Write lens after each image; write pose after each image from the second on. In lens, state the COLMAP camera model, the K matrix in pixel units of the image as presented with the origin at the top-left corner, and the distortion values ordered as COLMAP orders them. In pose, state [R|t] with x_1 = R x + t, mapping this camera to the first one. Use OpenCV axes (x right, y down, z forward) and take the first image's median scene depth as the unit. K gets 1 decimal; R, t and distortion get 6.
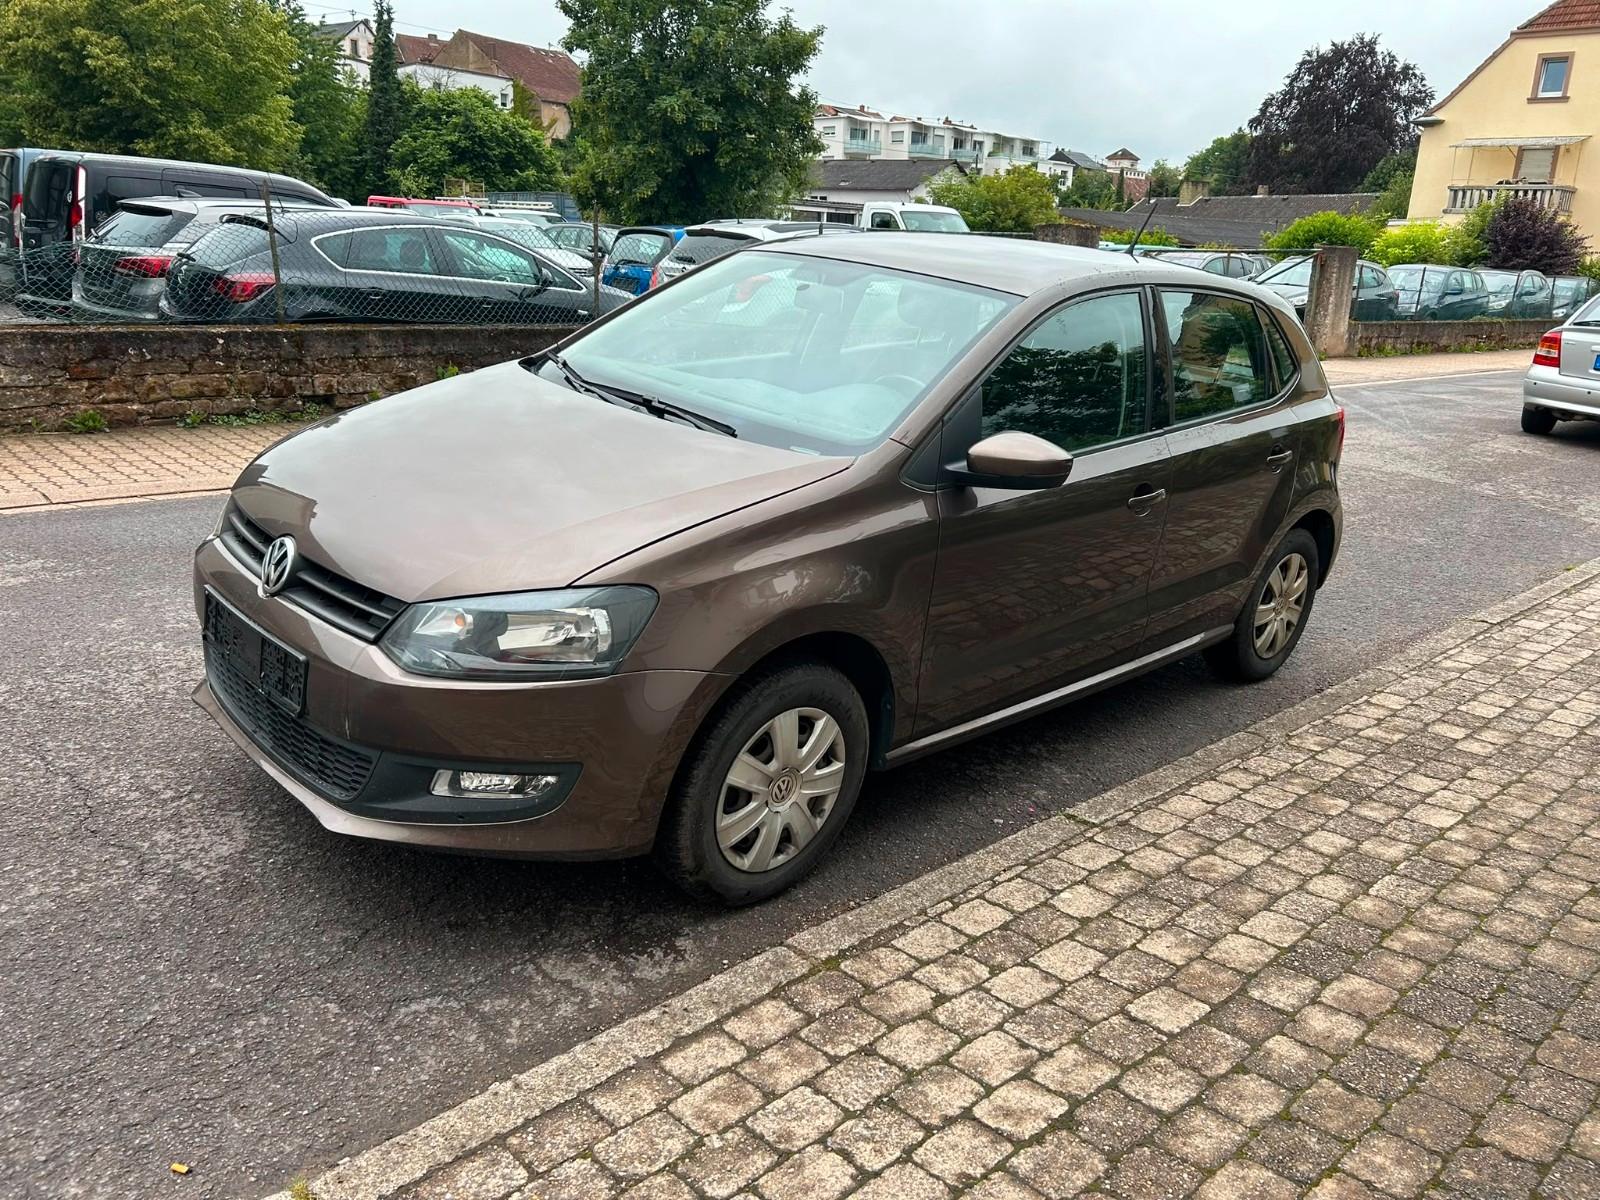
lens RADIAL K [[1197.4, 0, 802.7], [0, 1197.4, 595.0], [0, 0, 1]] dist [0.043902, -0.049121]
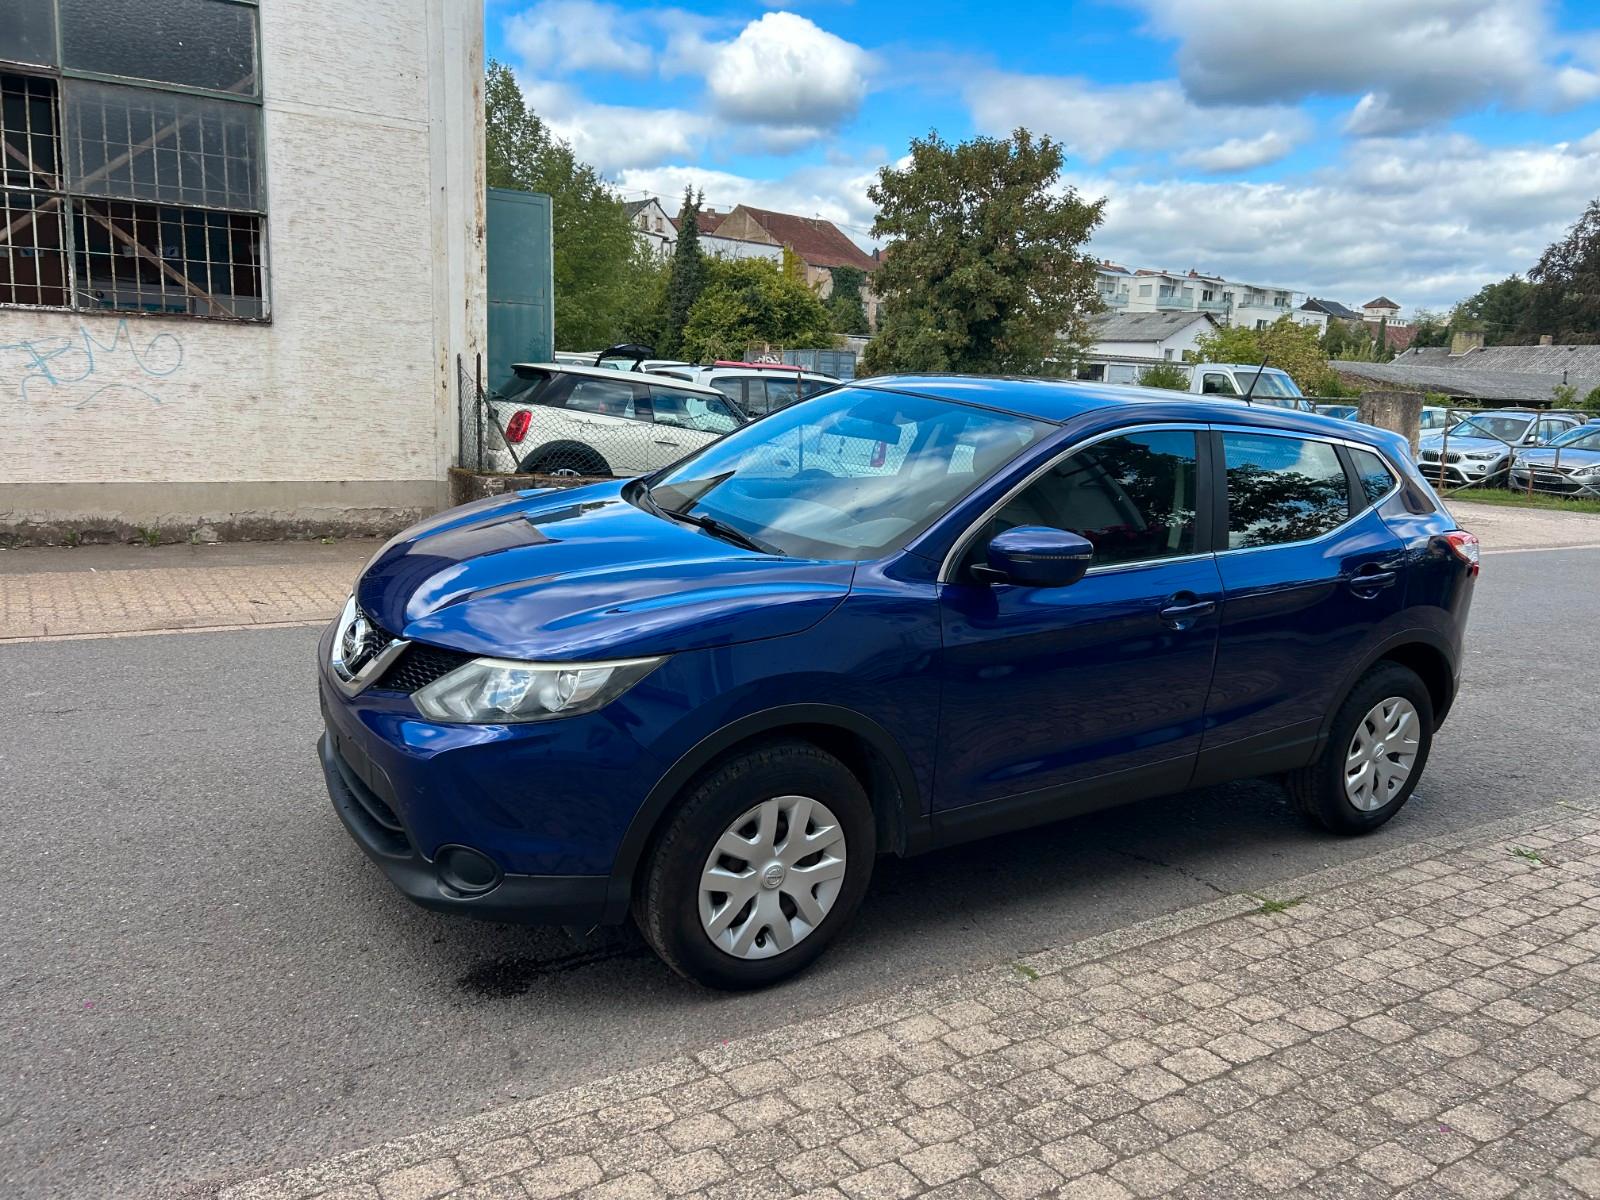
lens RADIAL K [[1197.4, 0, 786.7], [0, 1197.4, 598.4], [0, 0, 1]] dist [0.043902, -0.049121]
pose [[0.980708, 0.035470, -0.192234, -0.027330], [-0.056751, 0.992708, -0.106352, 0.008009], [0.187060, 0.115209, 0.975569, -0.042029]]
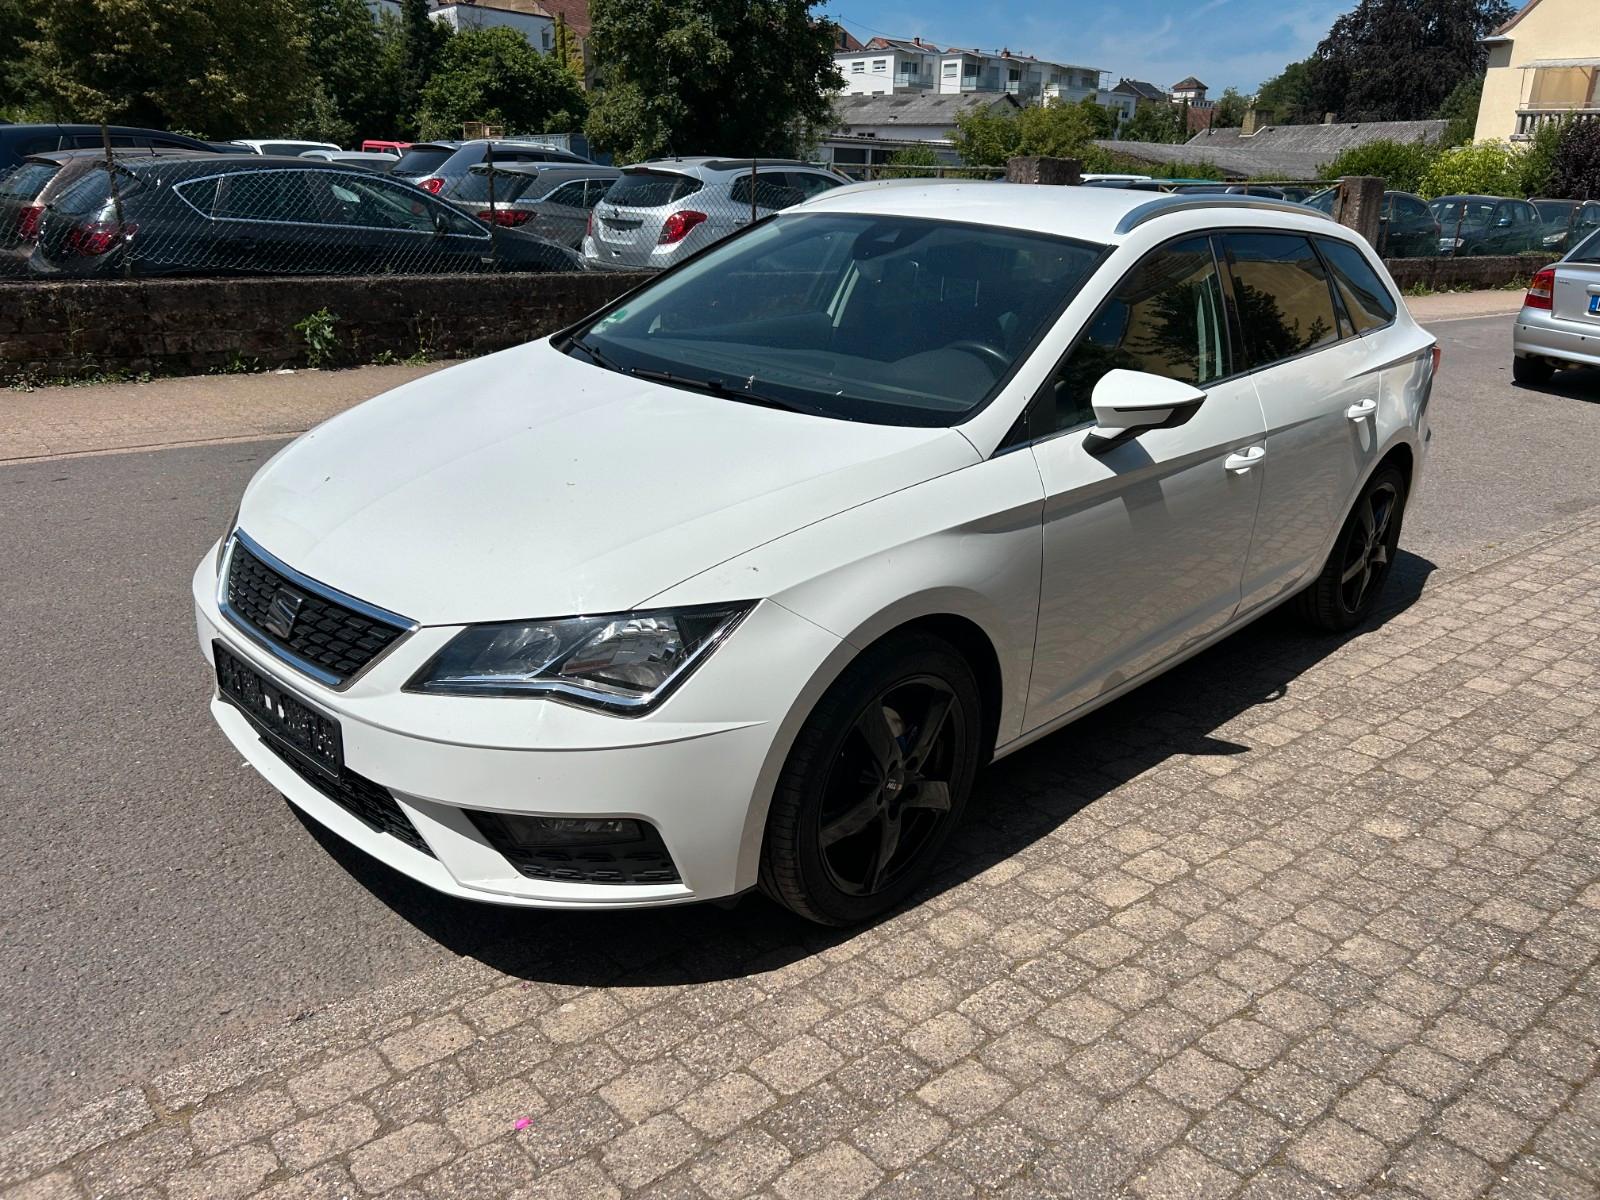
lens RADIAL K [[1197.4, 0, 803.7], [0, 1197.4, 599.2], [0, 0, 1]] dist [0.043902, -0.049121]
pose [[0.998720, 0.001752, -0.050544, 0.020652], [0.000667, 0.998857, 0.047784, -0.003072], [0.050570, -0.047757, 0.997578, 0.012141]]
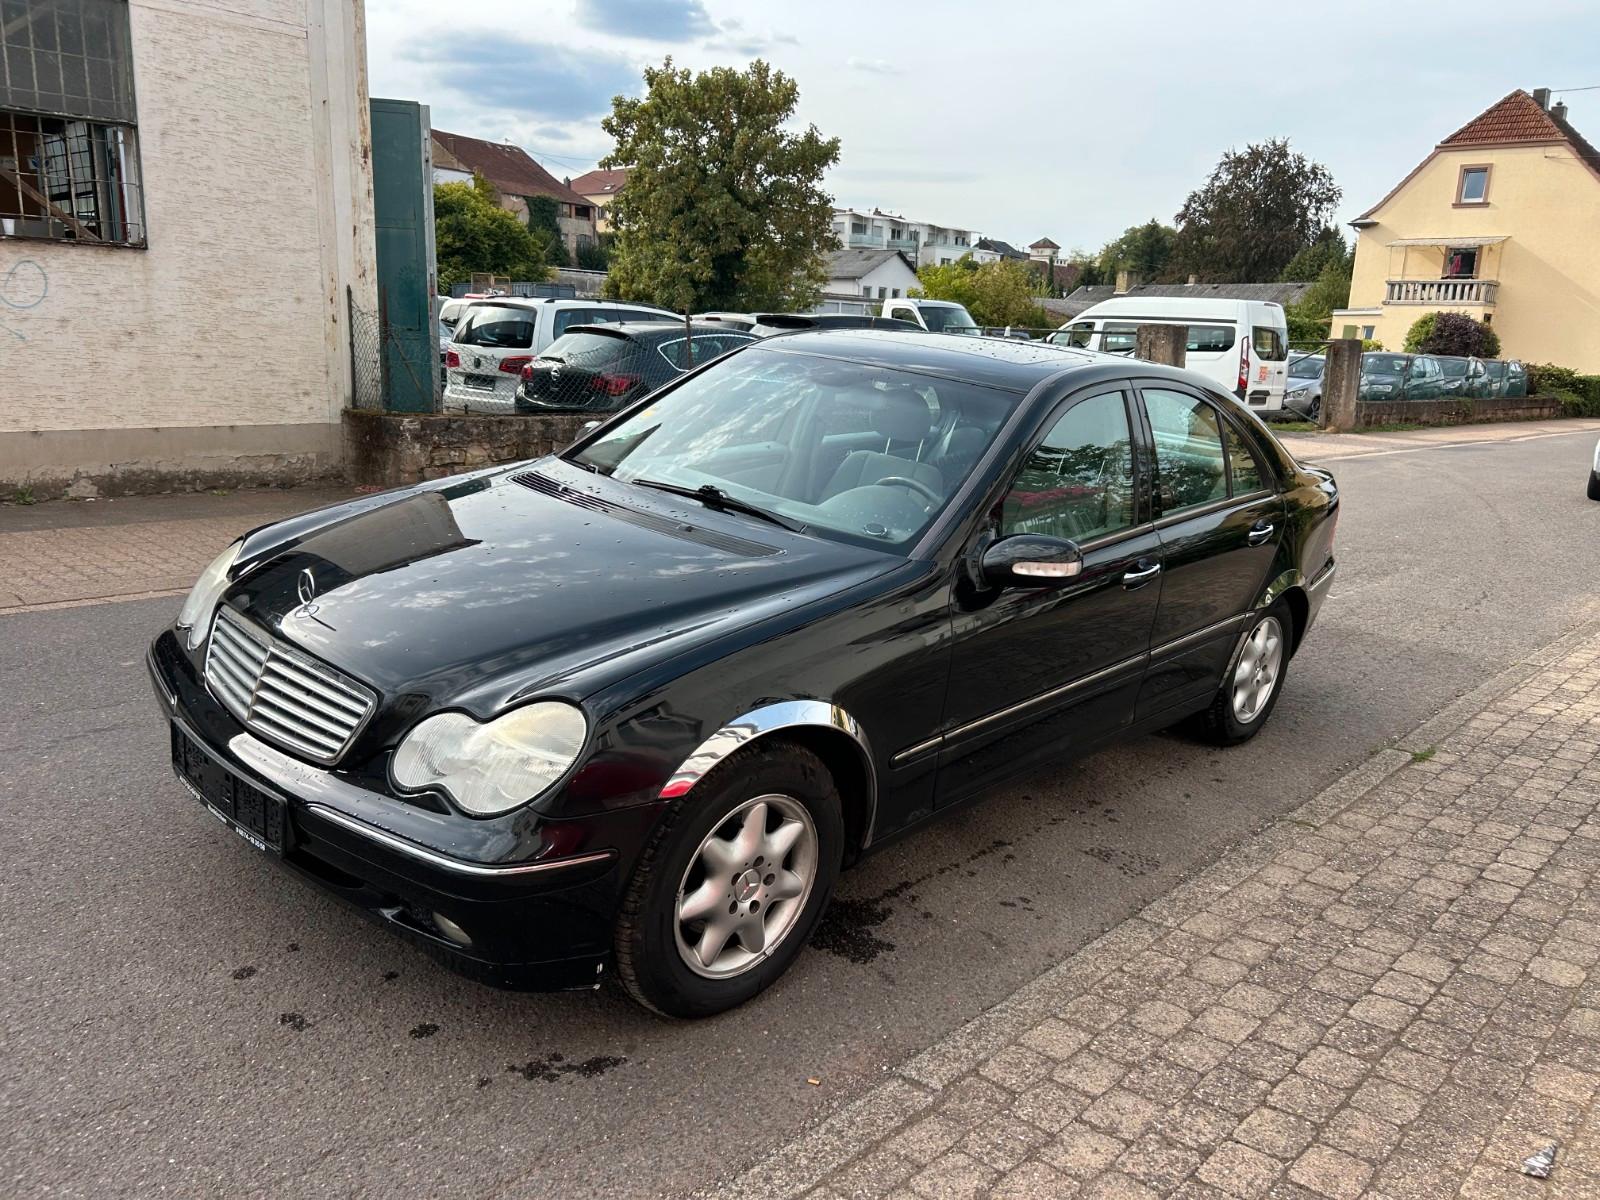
lens RADIAL K [[1197.4, 0, 785.6], [0, 1197.4, 604.2], [0, 0, 1]] dist [0.043902, -0.049121]
pose [[0.998399, -0.013592, 0.054908, -0.059649], [0.016663, 0.998299, -0.055871, 0.009824], [-0.054055, 0.056697, 0.996927, -0.047168]]
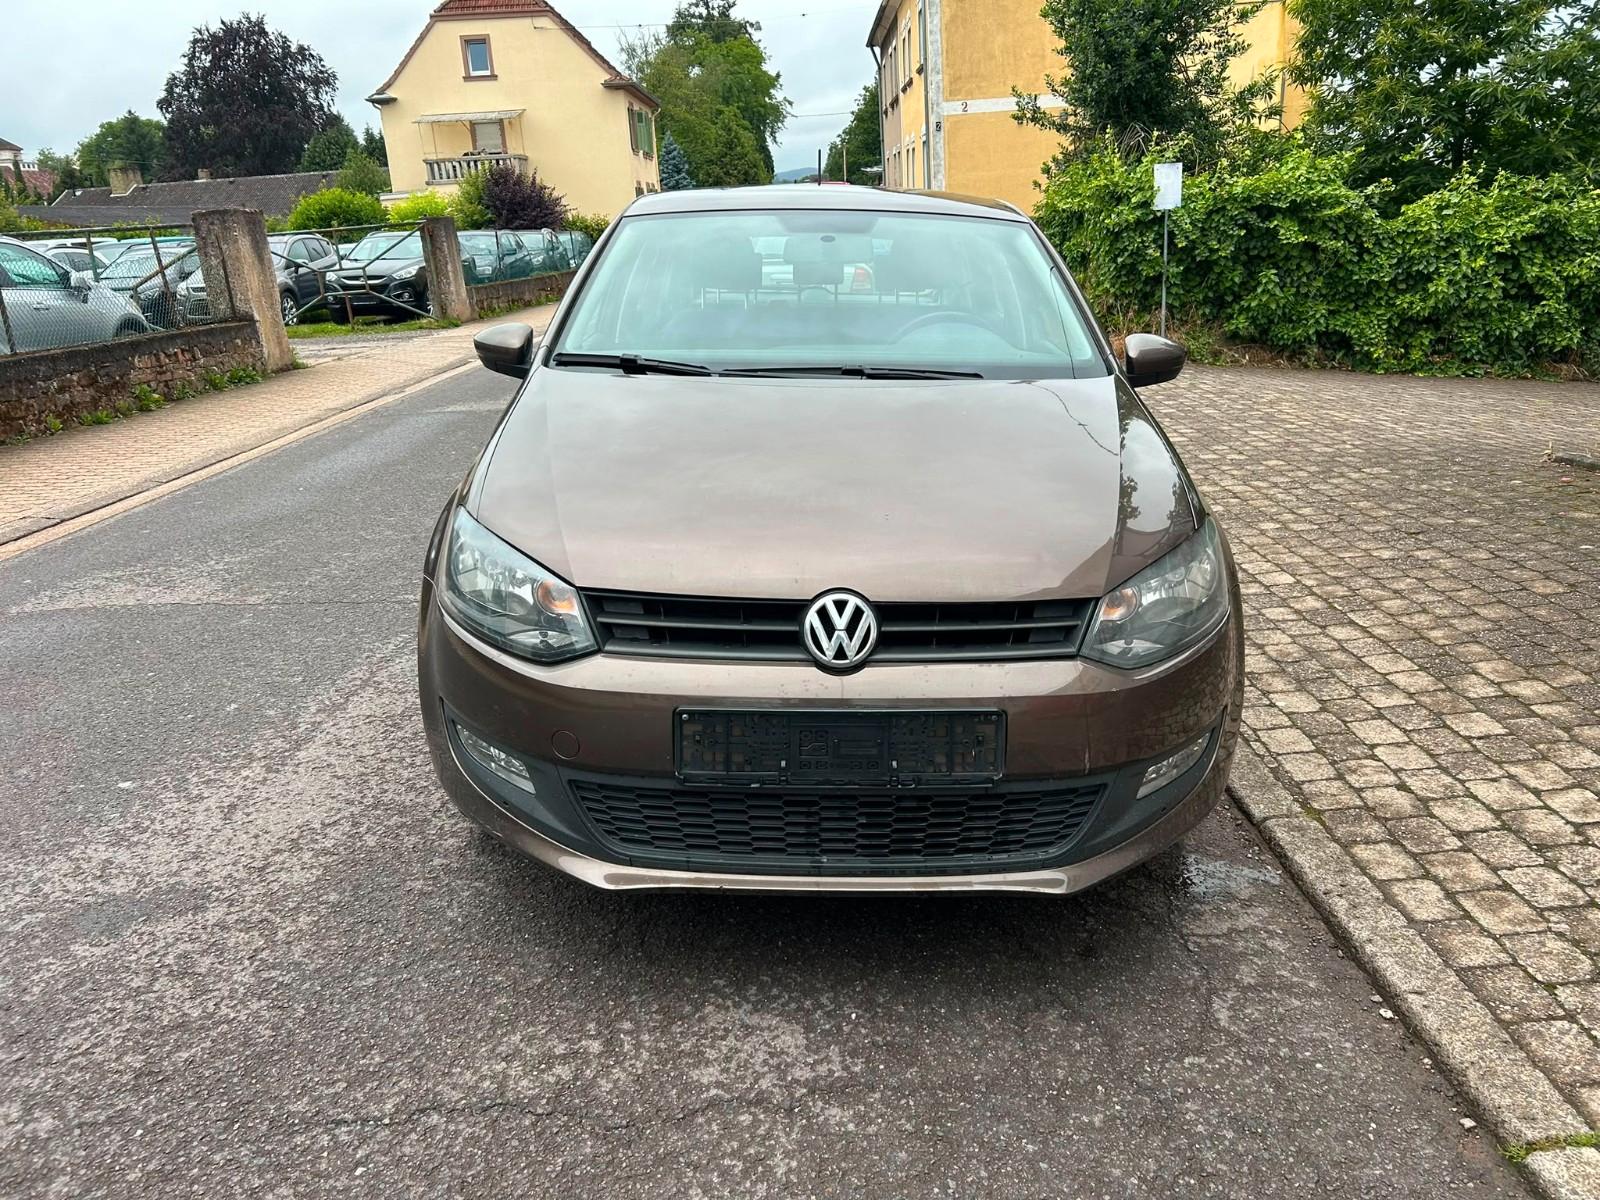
lens RADIAL K [[1197.4, 0, 816.7], [0, 1197.4, 587.7], [0, 0, 1]] dist [0.043902, -0.049121]
pose [[0.676300, -0.289411, 0.677392, -0.044186], [0.284023, 0.950932, 0.122715, -0.006410], [-0.679669, 0.109402, 0.725315, 0.019580]]
